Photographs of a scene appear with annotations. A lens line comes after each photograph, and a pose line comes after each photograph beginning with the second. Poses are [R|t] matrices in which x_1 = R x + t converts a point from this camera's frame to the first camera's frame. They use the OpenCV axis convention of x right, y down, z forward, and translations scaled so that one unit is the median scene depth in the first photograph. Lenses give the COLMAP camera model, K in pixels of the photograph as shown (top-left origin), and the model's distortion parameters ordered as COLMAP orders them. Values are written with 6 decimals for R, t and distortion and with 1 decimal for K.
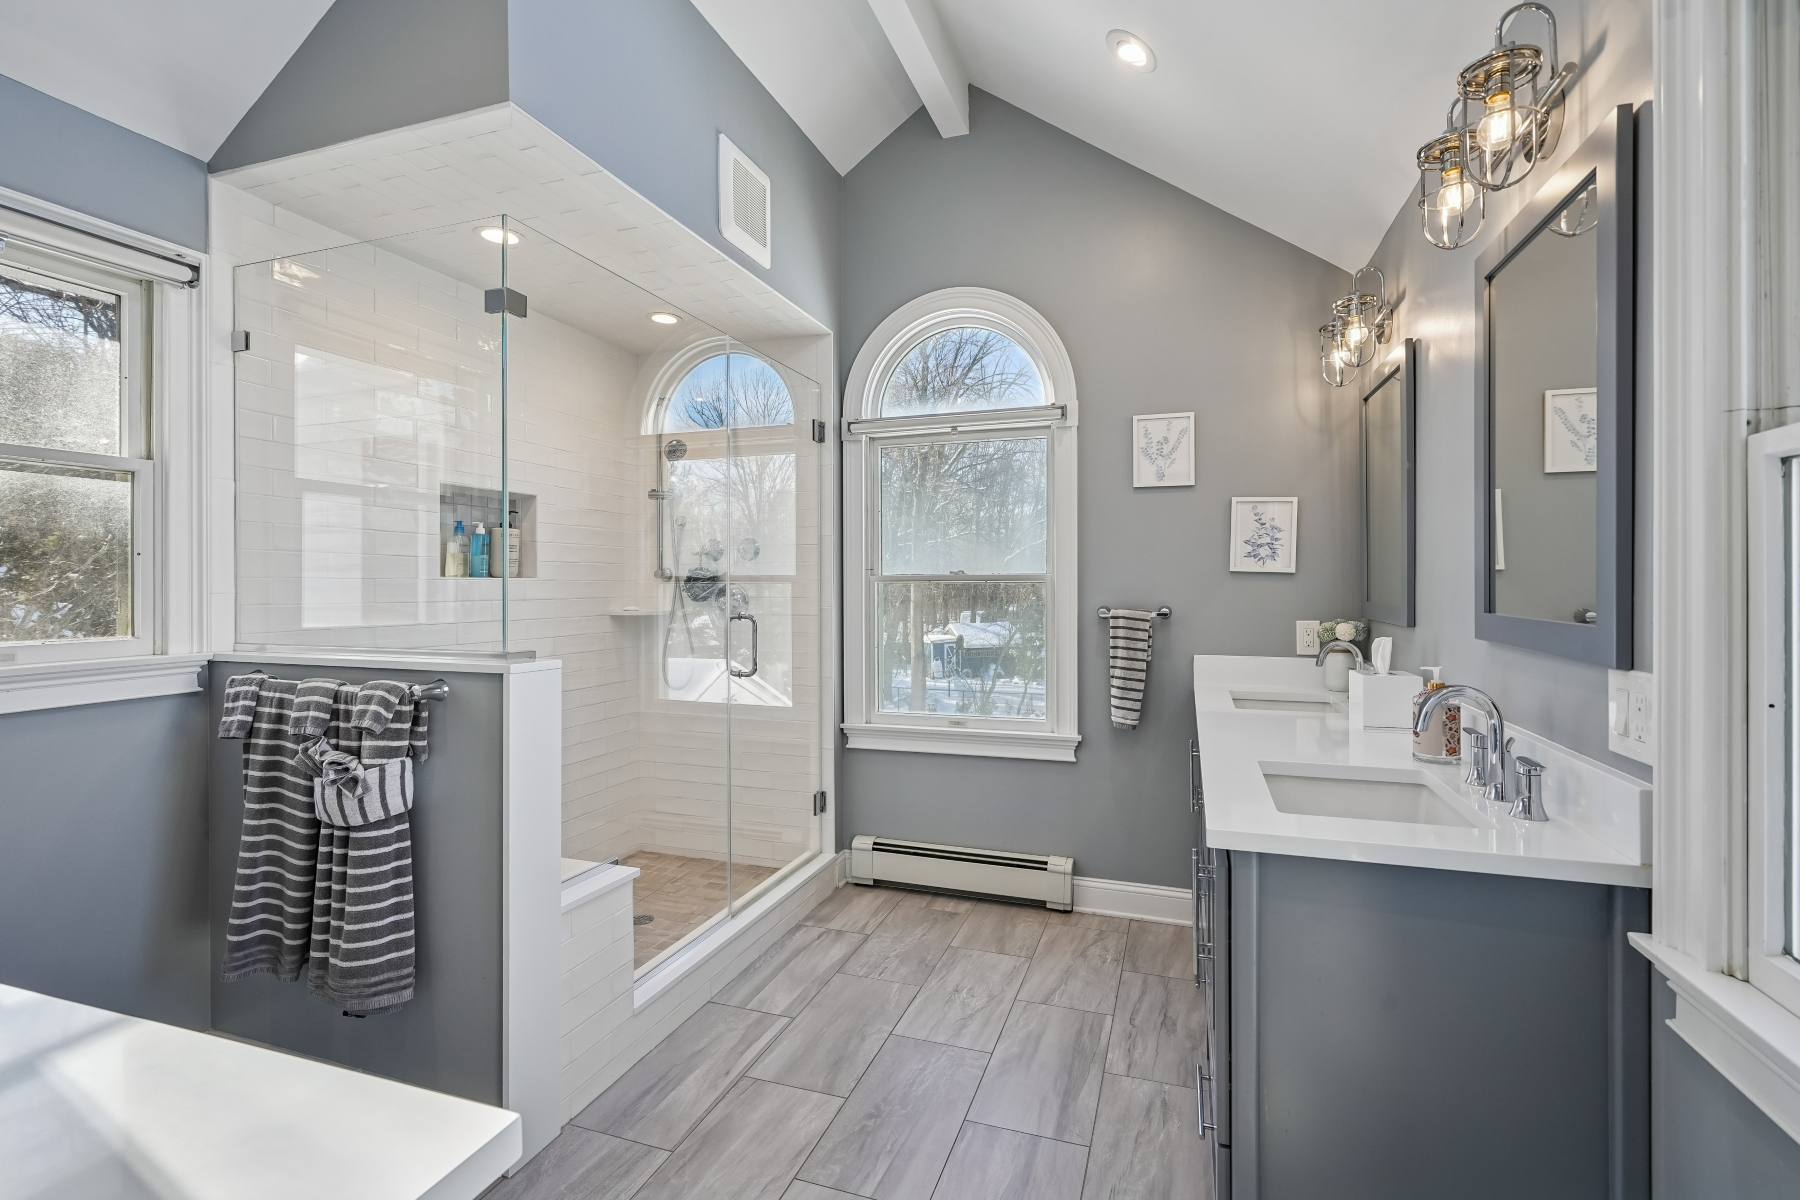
lens RADIAL K [[821.1, 0, 903.6], [0, 821.1, 592.4], [0, 0, 1]] dist [0.005032, 0.001445]
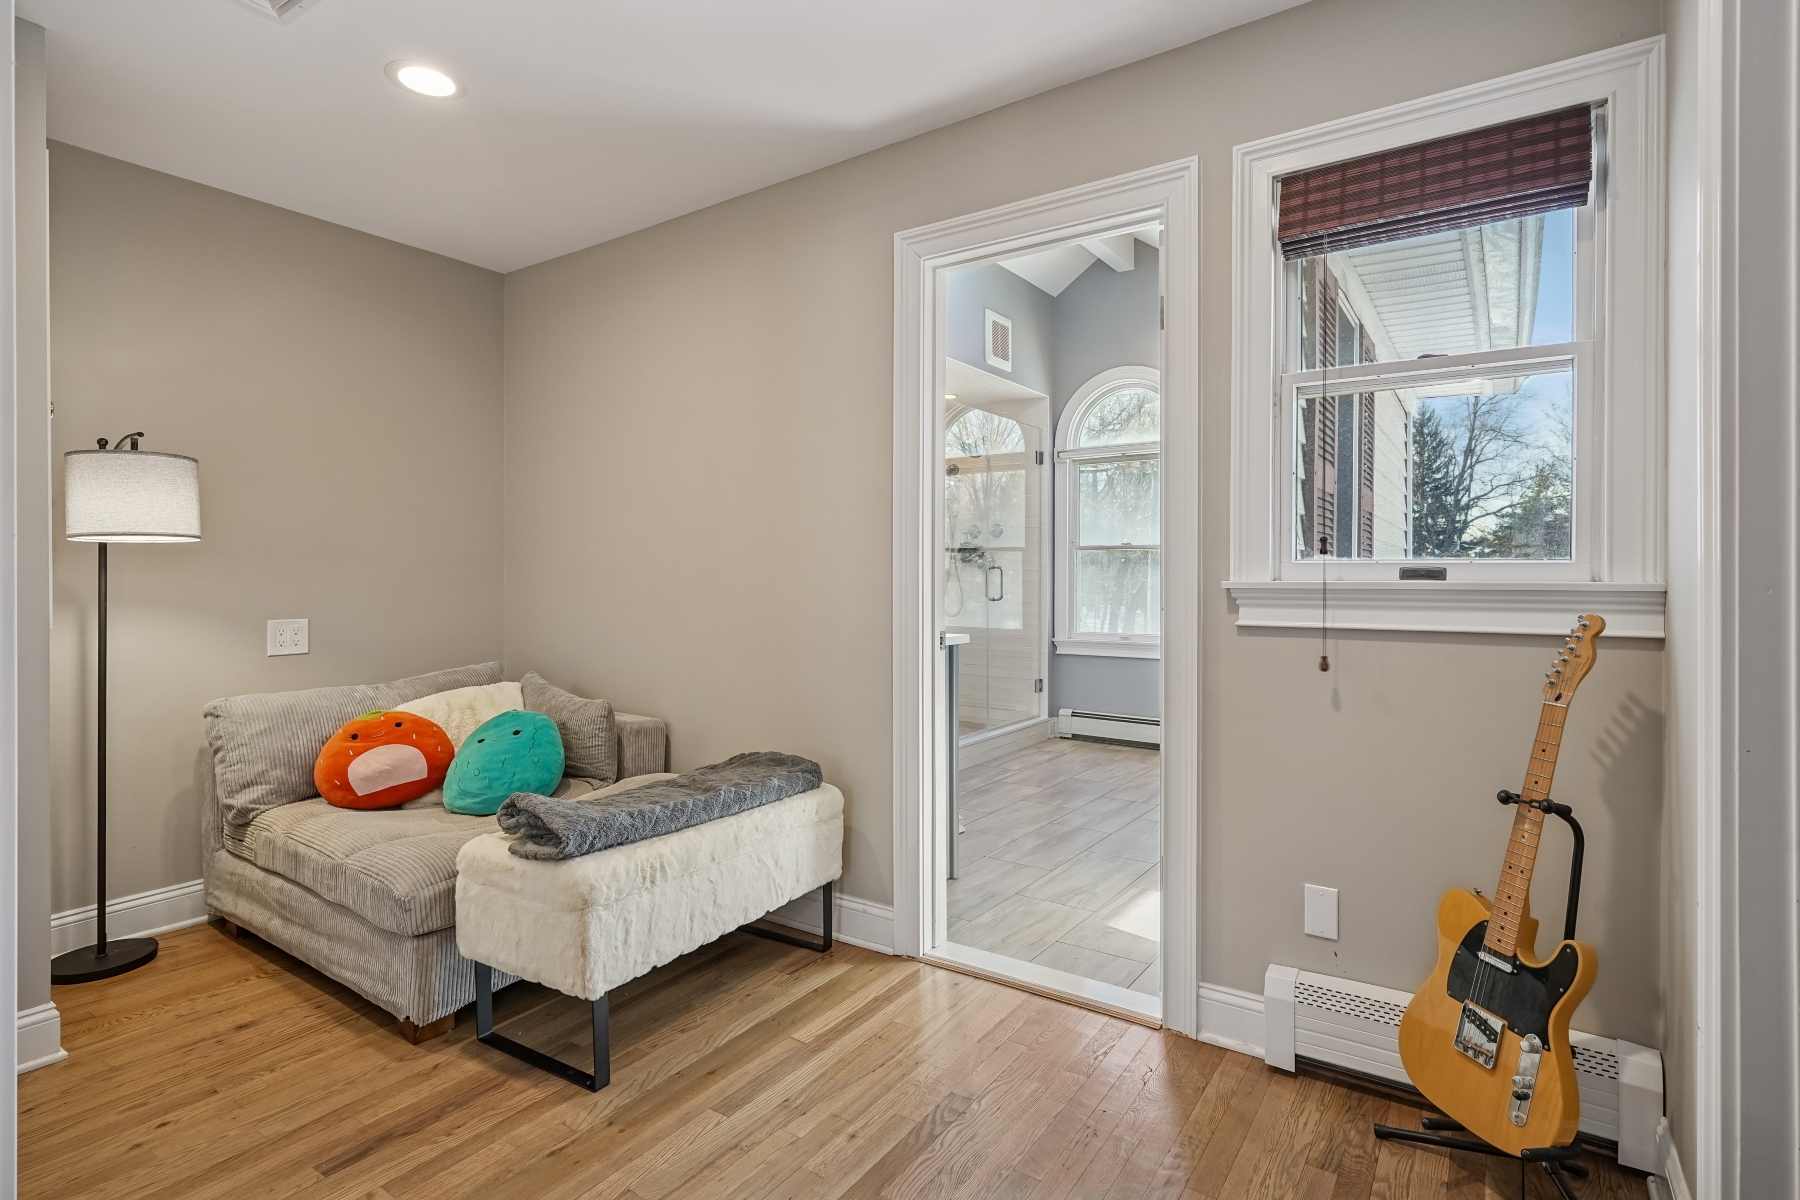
lens RADIAL K [[898.1, 0, 903.1], [0, 898.1, 593.2], [0, 0, 1]] dist [-0.002314, 0.000234]
pose [[0.964716, 0.007297, -0.263191, 0.105167], [-0.004559, 0.999929, 0.011014, 0.053432], [0.263253, -0.009425, 0.964681, -0.783438]]
